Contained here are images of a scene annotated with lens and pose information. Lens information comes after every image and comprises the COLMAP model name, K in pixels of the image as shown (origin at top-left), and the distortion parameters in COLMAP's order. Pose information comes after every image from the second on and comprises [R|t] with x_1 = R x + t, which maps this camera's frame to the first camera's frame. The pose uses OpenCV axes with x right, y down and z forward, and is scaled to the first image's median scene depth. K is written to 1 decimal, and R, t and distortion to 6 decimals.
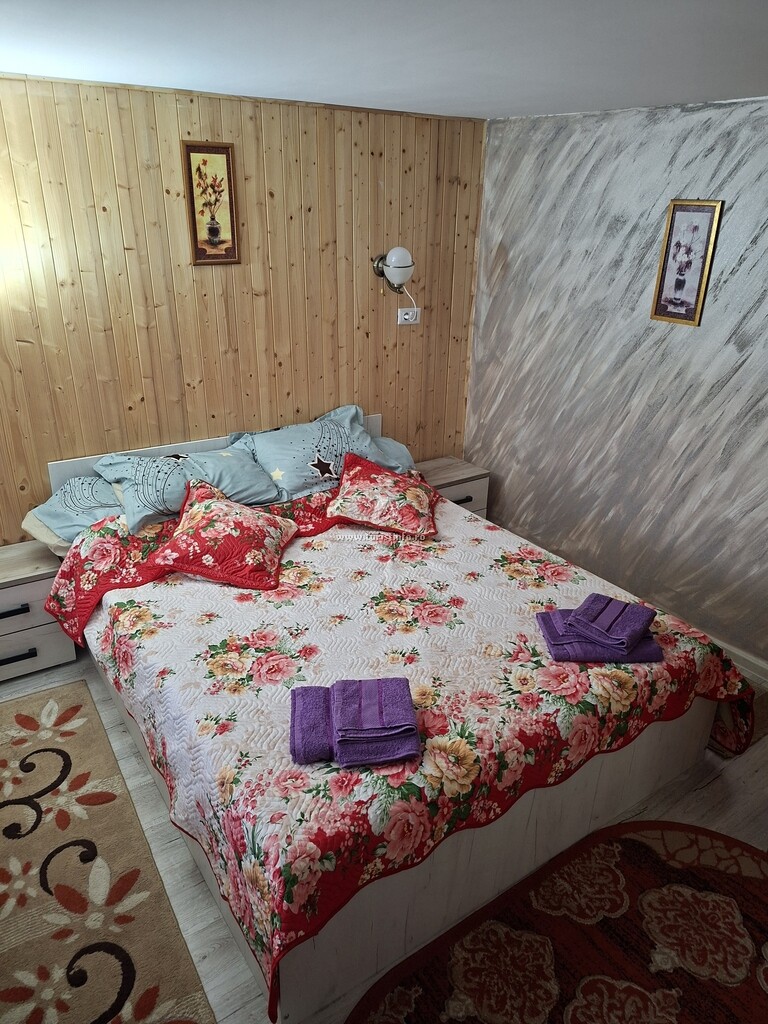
lens RADIAL K [[710.6, 0, 383.3], [0, 710.6, 512.4], [0, 0, 1]] dist [0.050370, -0.005975]
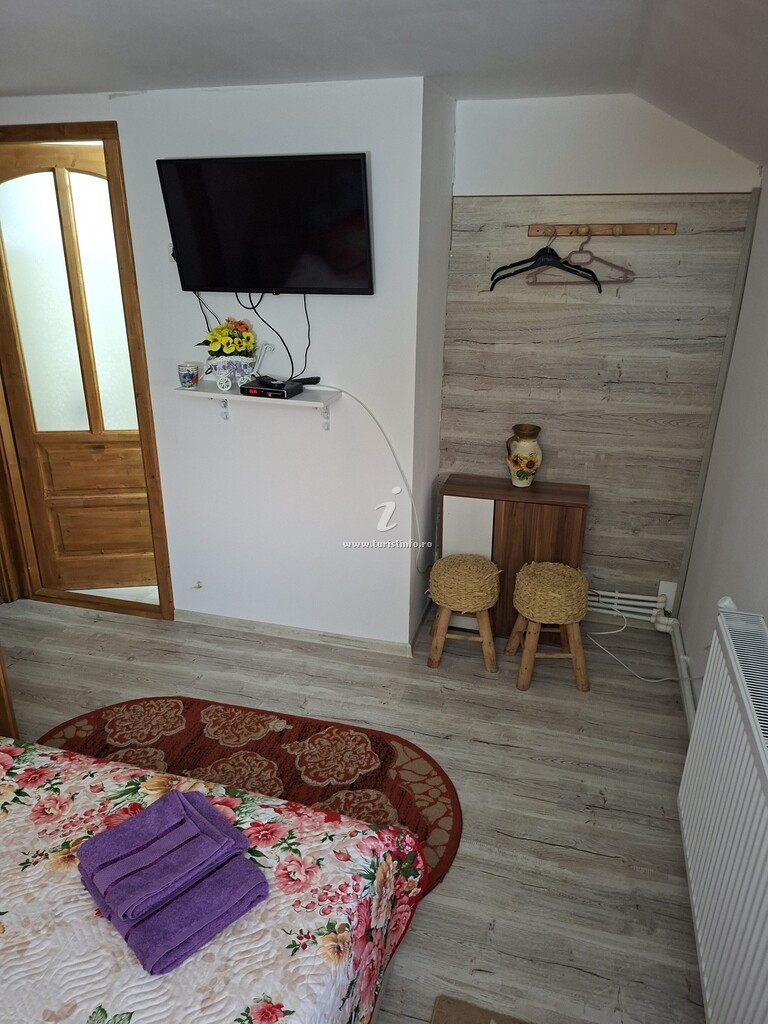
lens RADIAL K [[710.6, 0, 383.7], [0, 710.6, 512.3], [0, 0, 1]] dist [0.050370, -0.005975]
pose [[-0.636619, -0.314224, 0.704259, -0.661705], [0.298824, 0.741363, 0.600903, -0.421833], [-0.710930, 0.592995, -0.378068, 0.999439]]
